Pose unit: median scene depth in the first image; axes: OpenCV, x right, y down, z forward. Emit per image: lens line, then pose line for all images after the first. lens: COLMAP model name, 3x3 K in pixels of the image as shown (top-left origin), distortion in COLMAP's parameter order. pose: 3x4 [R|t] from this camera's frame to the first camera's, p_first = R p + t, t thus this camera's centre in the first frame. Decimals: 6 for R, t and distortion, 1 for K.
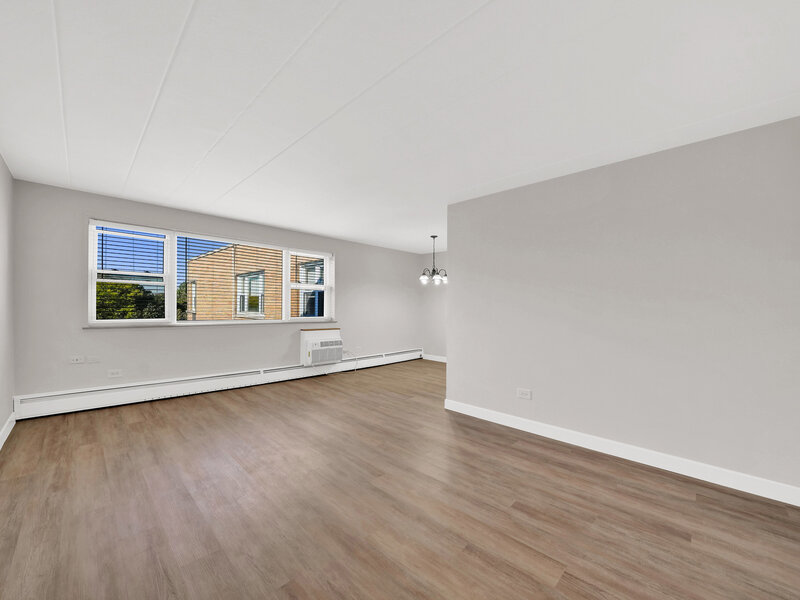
lens RADIAL K [[321.0, 0, 405.8], [0, 321.0, 317.9], [0, 0, 1]] dist [-0.019084, -0.000073]
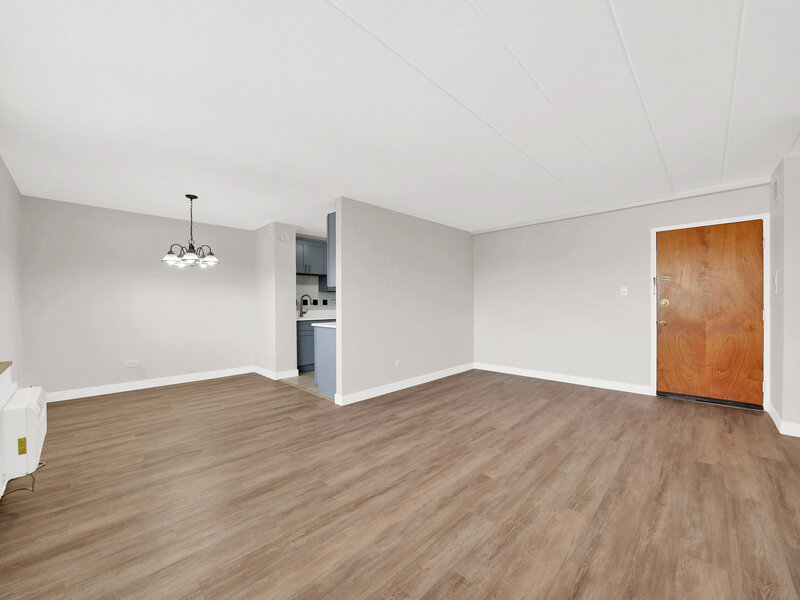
lens RADIAL K [[321.7, 0, 395.9], [0, 321.7, 300.9], [0, 0, 1]] dist [-0.018244, 0.000170]
pose [[0.007117, -0.006477, 0.999954, -0.819989], [0.033418, 0.999422, 0.006236, -0.033653], [-0.999416, 0.033372, 0.007329, 0.798870]]
